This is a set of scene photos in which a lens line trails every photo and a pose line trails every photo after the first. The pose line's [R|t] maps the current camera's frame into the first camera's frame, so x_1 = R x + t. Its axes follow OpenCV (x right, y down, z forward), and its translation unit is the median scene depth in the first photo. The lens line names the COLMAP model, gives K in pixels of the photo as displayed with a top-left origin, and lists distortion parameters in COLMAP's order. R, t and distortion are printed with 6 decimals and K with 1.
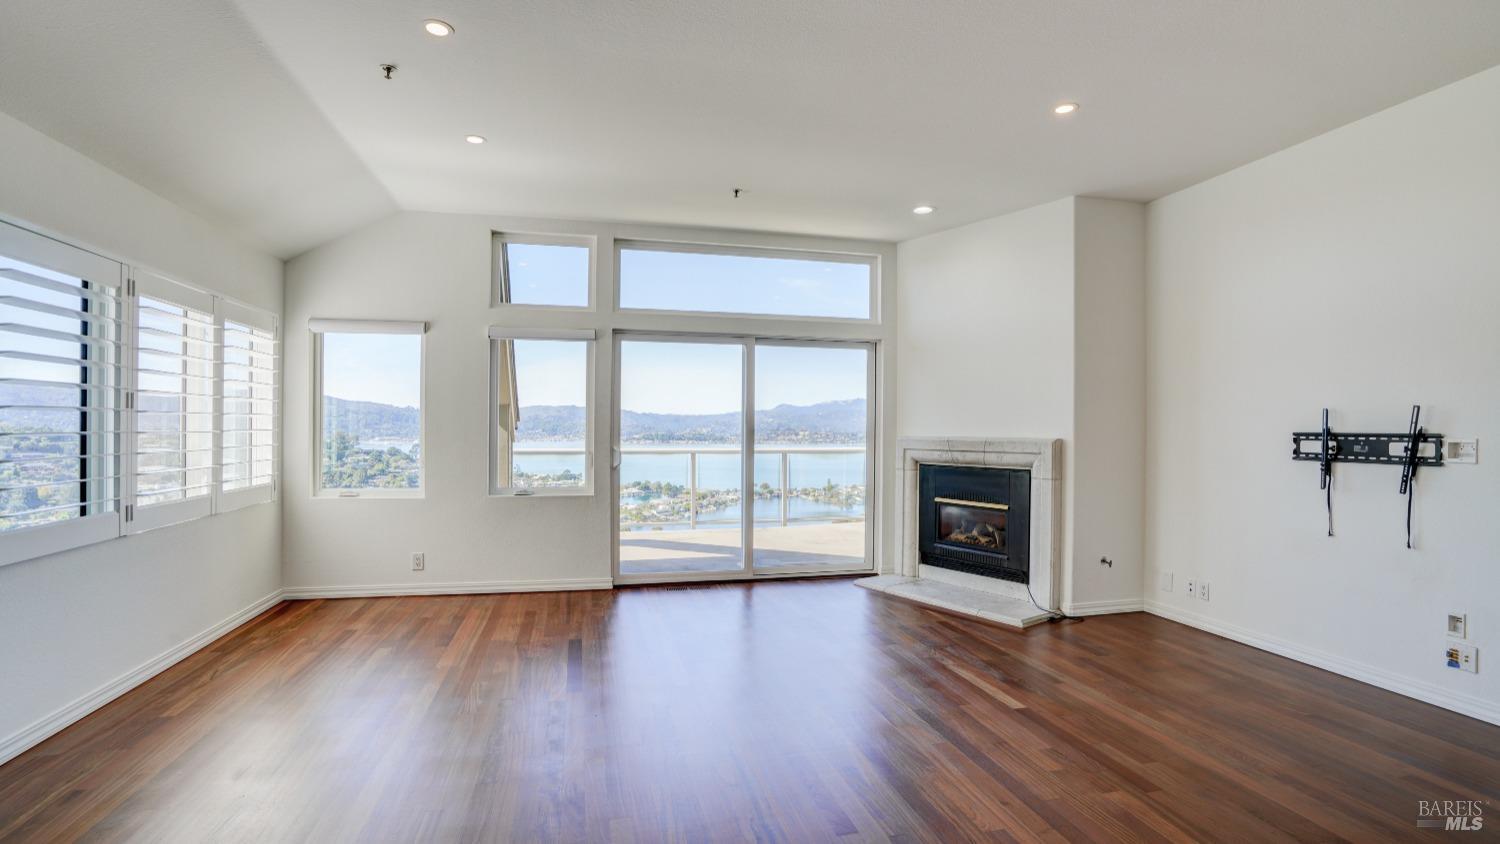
lens RADIAL K [[680.8, 0, 736.1], [0, 680.8, 425.6], [0, 0, 1]] dist [-0.056339, 0.020712]
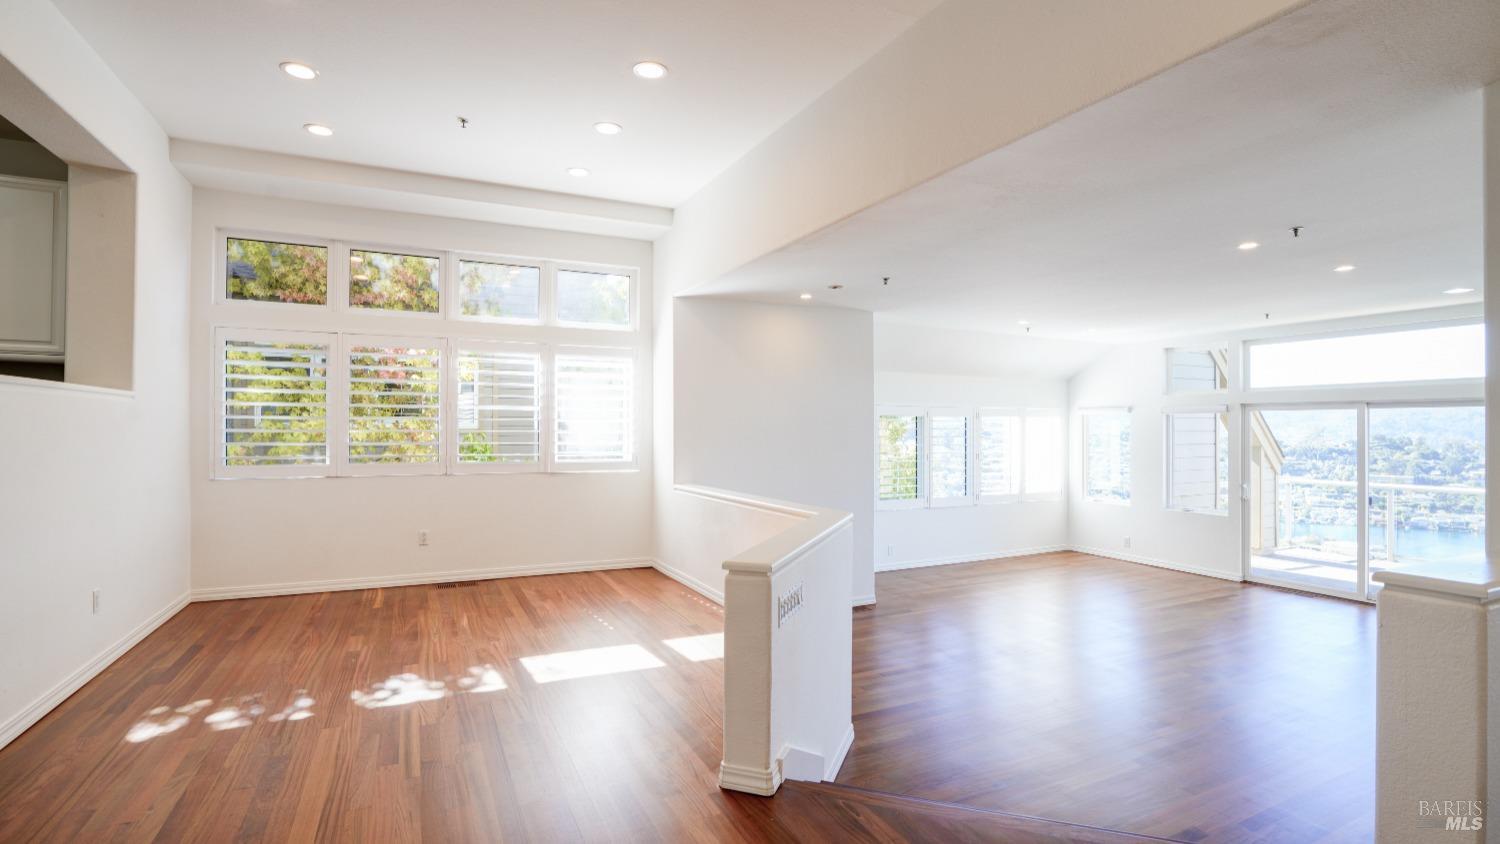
lens RADIAL K [[680.8, 0, 736.1], [0, 680.8, 425.6], [0, 0, 1]] dist [-0.056339, 0.020712]
pose [[0.201211, -0.012150, -0.979473, 0.998992], [0.003514, 0.999926, -0.011682, -0.083027], [0.979542, -0.001092, 0.201239, -0.350245]]
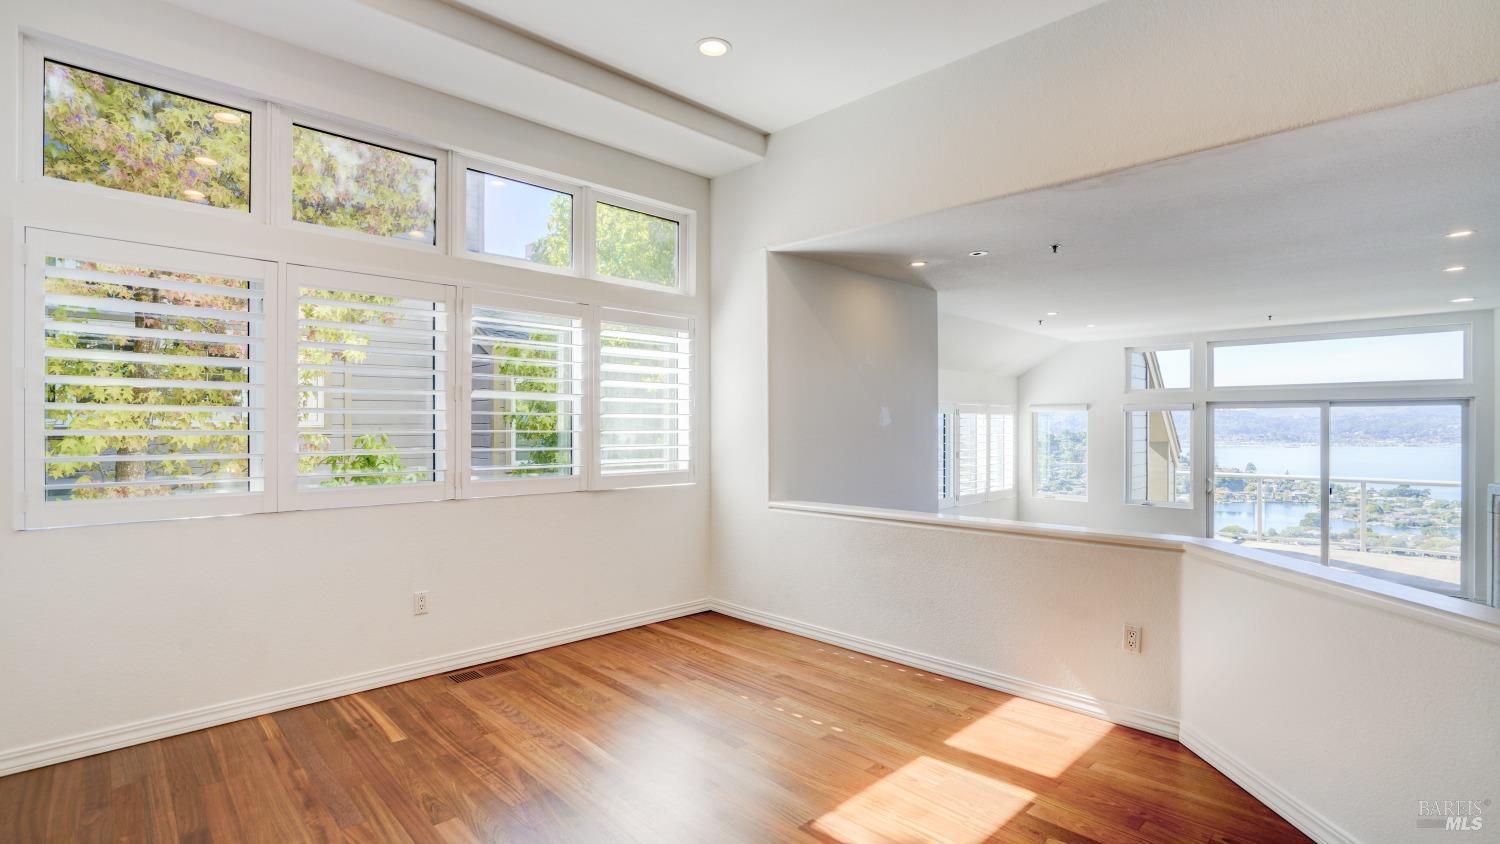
lens RADIAL K [[680.8, 0, 736.1], [0, 680.8, 425.6], [0, 0, 1]] dist [-0.056339, 0.020712]
pose [[0.494964, -0.008934, -0.868868, 0.598360], [0.007727, 0.999953, -0.005880, -0.088304], [0.868879, -0.003804, 0.495009, -0.668355]]
